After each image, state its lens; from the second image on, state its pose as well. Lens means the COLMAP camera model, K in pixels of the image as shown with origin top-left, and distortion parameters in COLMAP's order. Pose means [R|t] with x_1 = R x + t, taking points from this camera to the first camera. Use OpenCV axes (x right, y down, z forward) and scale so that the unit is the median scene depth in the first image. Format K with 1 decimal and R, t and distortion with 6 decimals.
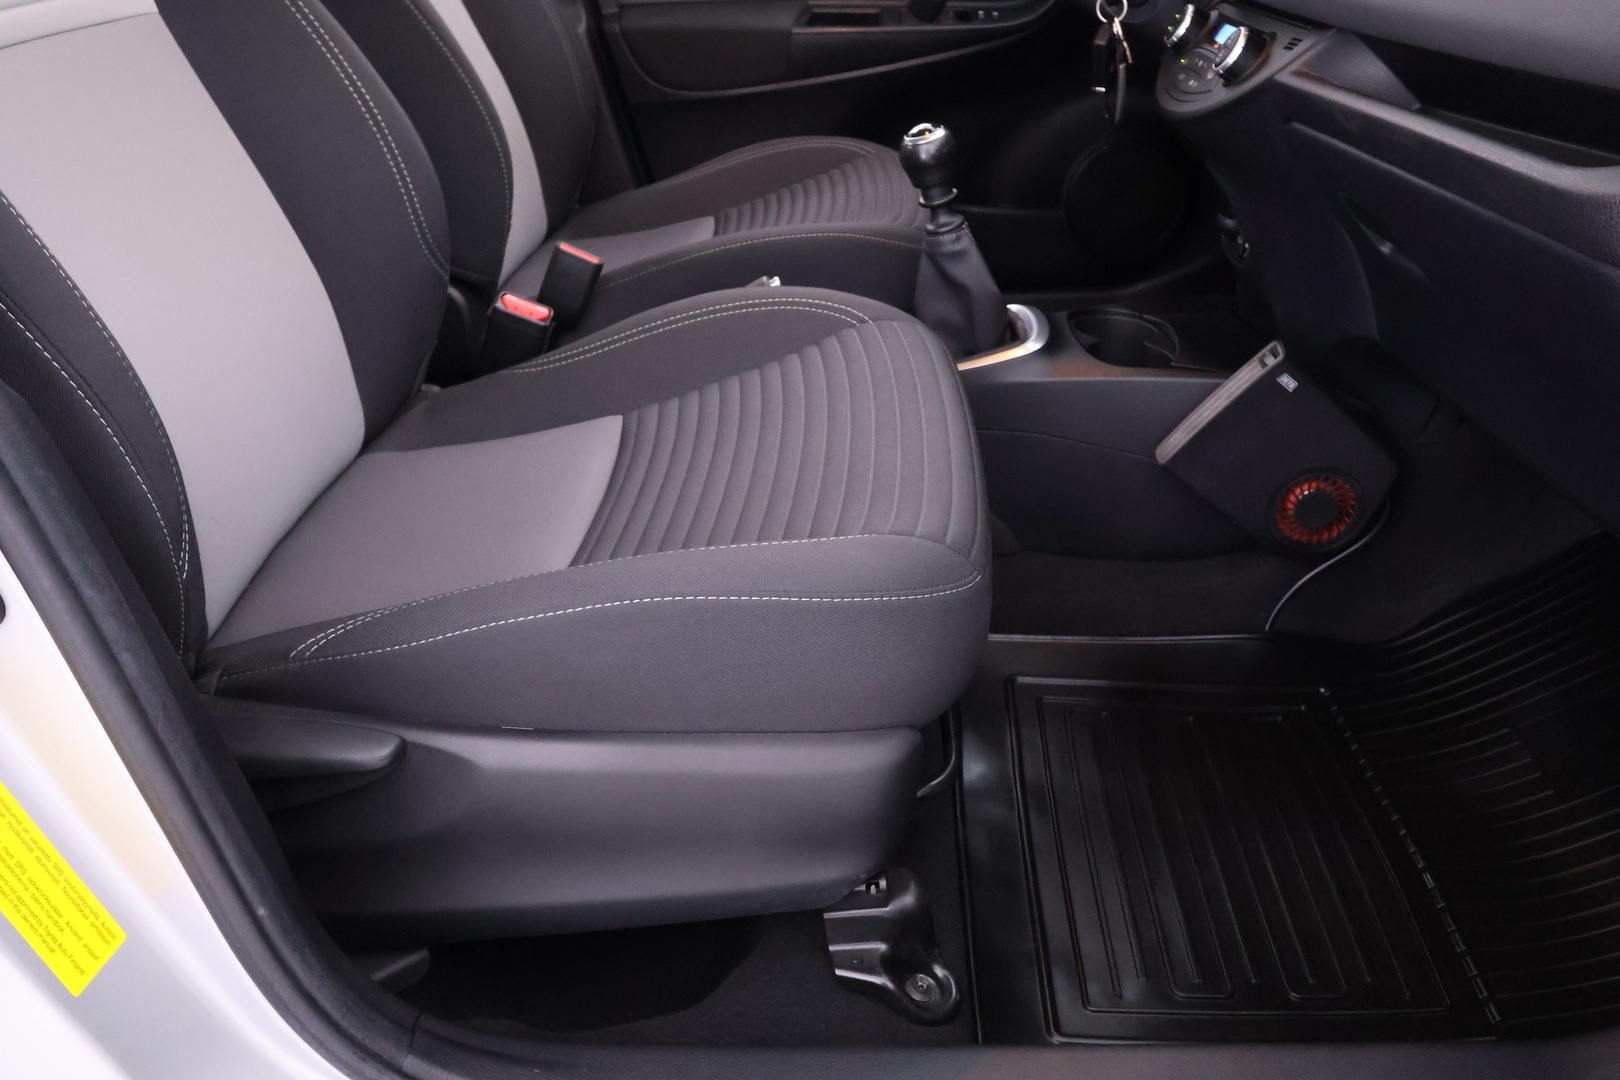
lens RADIAL K [[1251.0, 0, 811.3], [0, 1251.0, 548.0], [0, 0, 1]] dist [-0.003520, -0.001760]
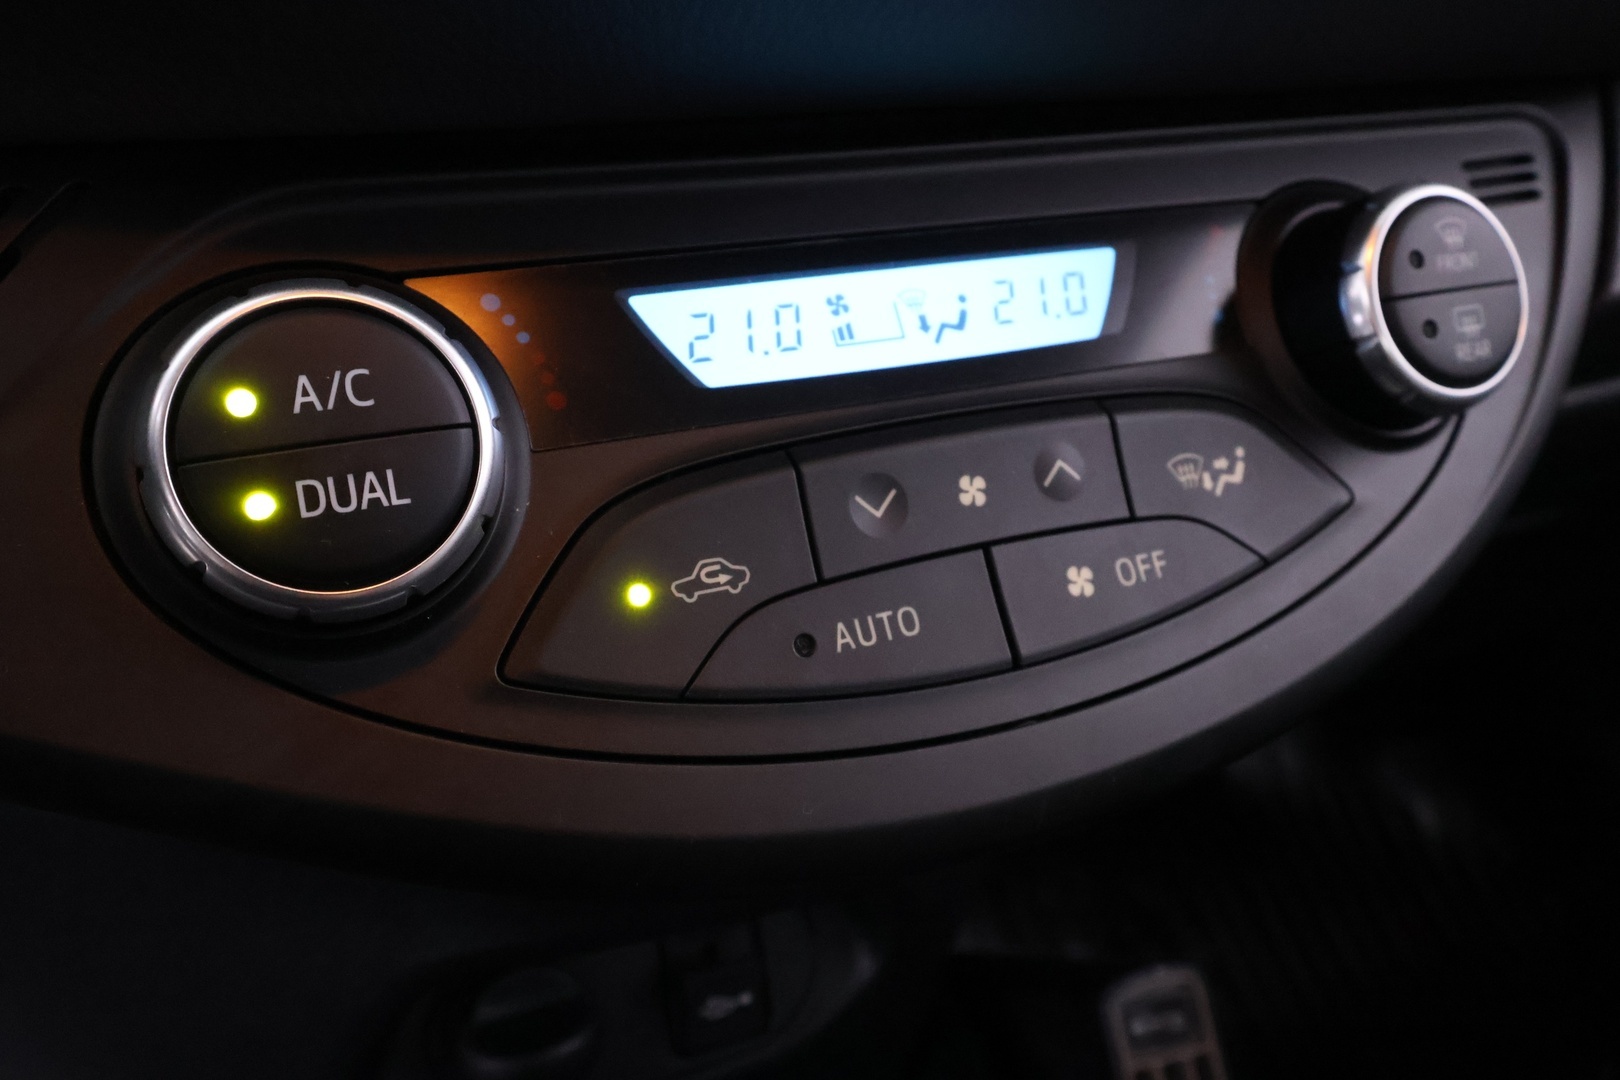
lens RADIAL K [[1274.7, 0, 818.6], [0, 1274.7, 545.4], [0, 0, 1]] dist [0.001889, 0.002420]
pose [[-0.449536, -0.405058, 0.796144, 0.164668], [0.412912, 0.696110, 0.587311, -0.461769], [-0.792099, 0.592755, -0.145673, 0.974888]]
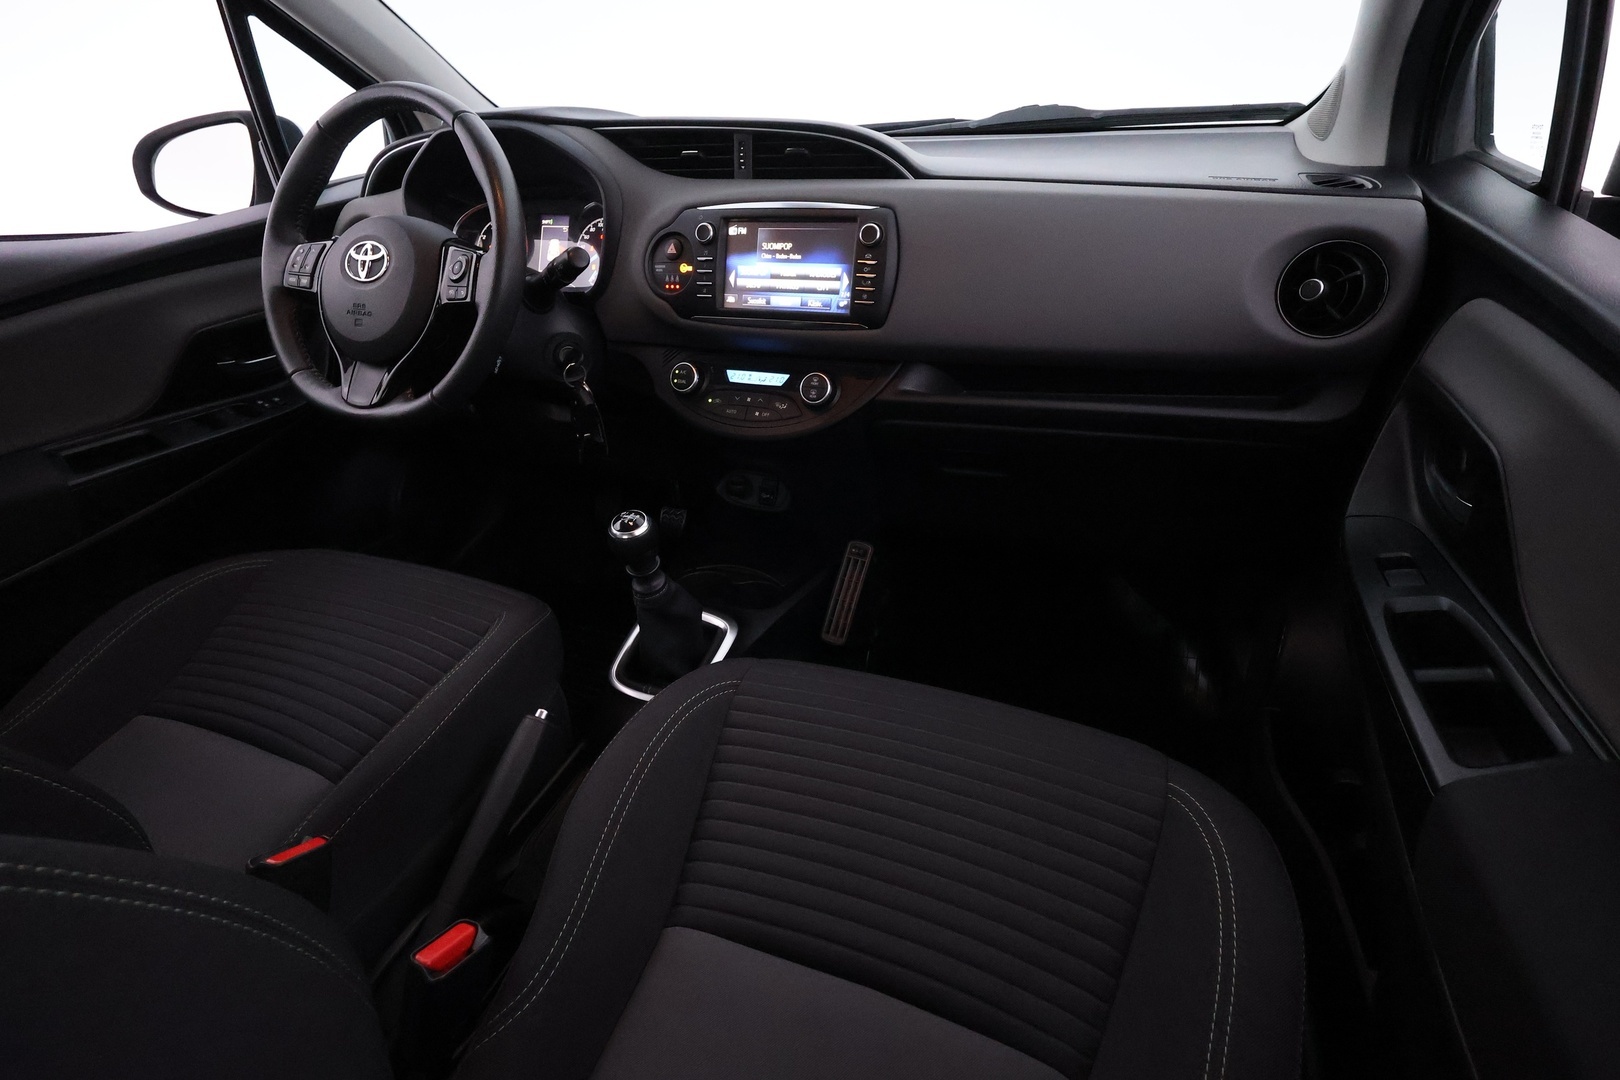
lens RADIAL K [[744.4, 0, 813.3], [0, 744.4, 540.9], [0, 0, 1]] dist [-0.005481, 0.000905]
pose [[0.342371, -0.439412, 0.830481, -0.410880], [0.474286, 0.843845, 0.250955, -0.400365], [-0.811070, 0.307966, 0.497315, 0.527136]]
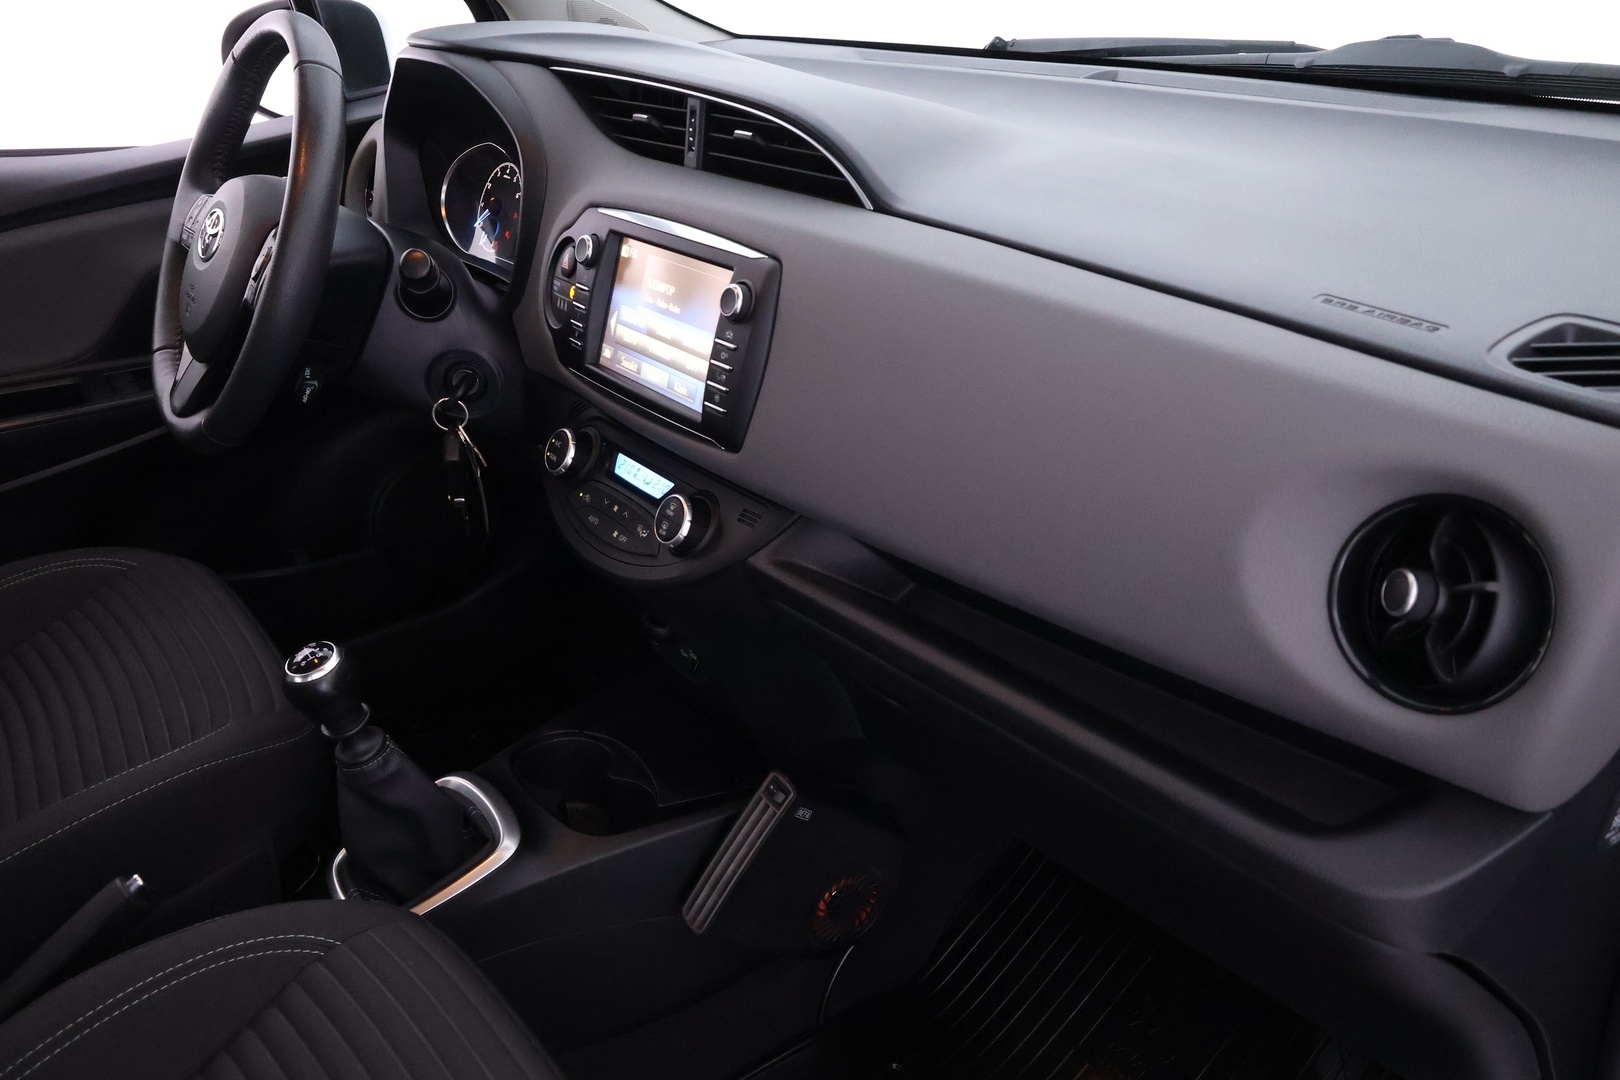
lens RADIAL K [[1251.0, 0, 811.3], [0, 1251.0, 548.0], [0, 0, 1]] dist [-0.003520, -0.001760]
pose [[0.781146, -0.265482, 0.565093, -0.086679], [0.302943, 0.952575, 0.028753, -0.320425], [-0.545927, 0.148731, 0.824526, 0.174540]]
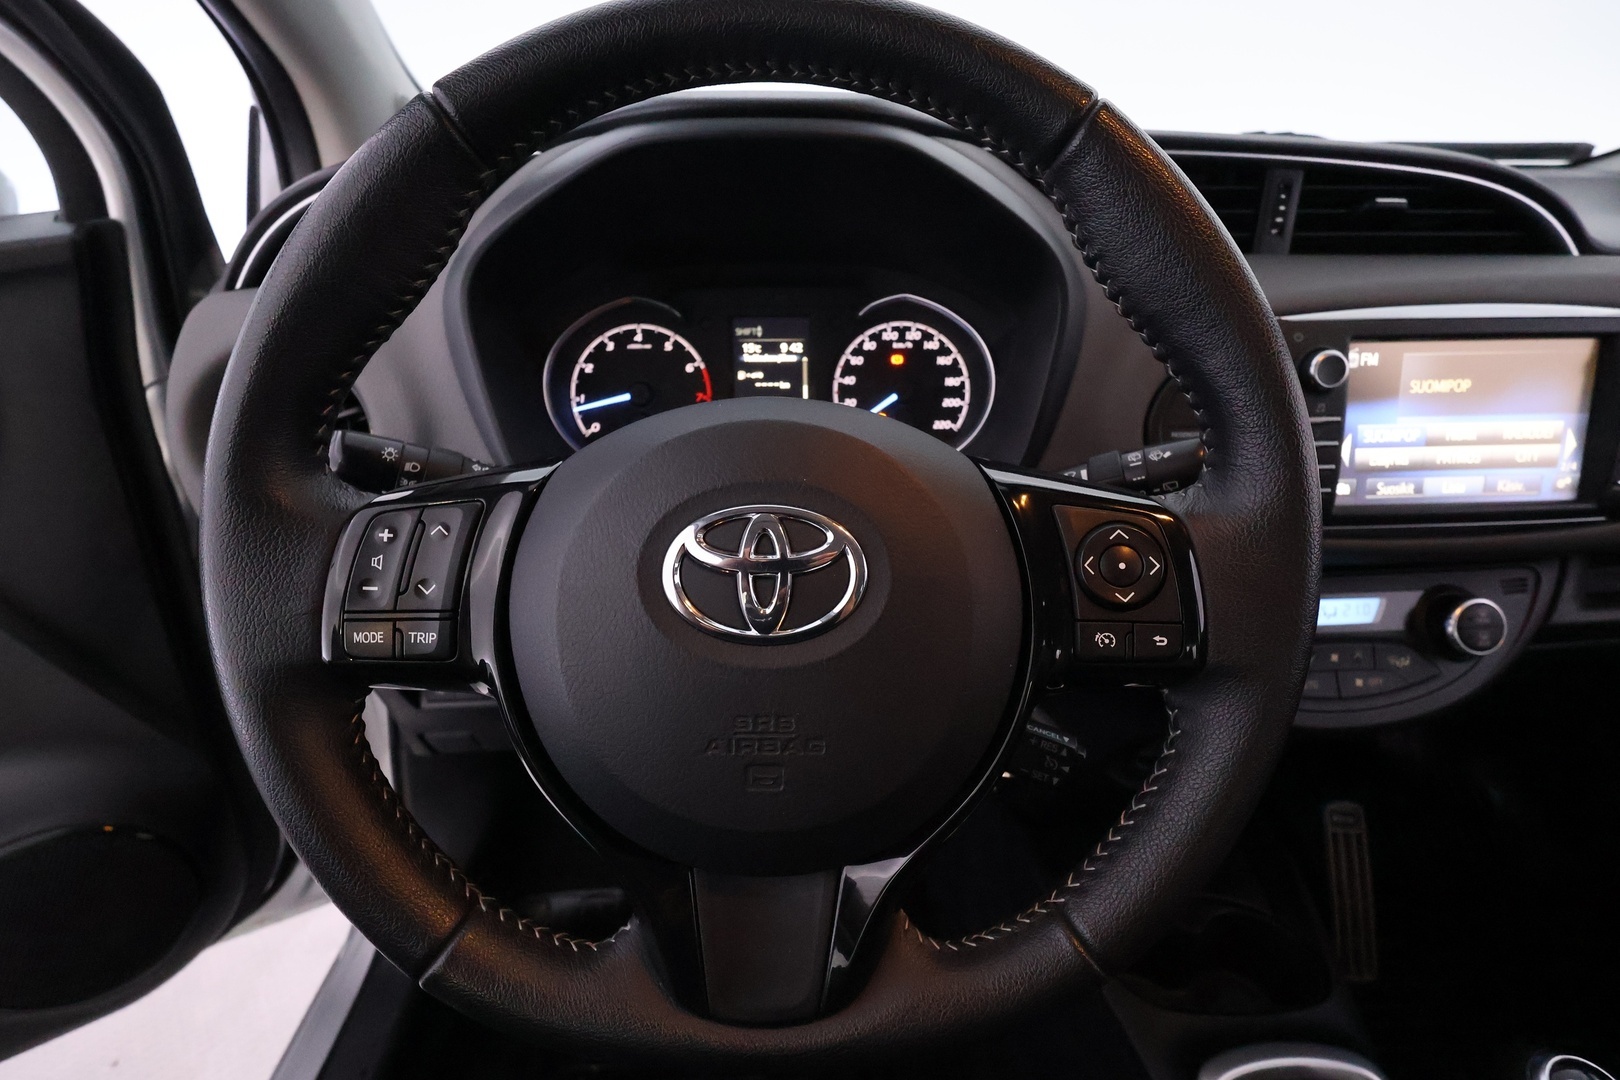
lens RADIAL K [[744.4, 0, 813.3], [0, 744.4, 540.9], [0, 0, 1]] dist [-0.005481, 0.000905]
pose [[-0.078559, -0.448674, 0.890236, -0.036044], [0.485271, 0.762845, 0.427292, -0.740256], [-0.870827, 0.465574, 0.157800, 1.093290]]
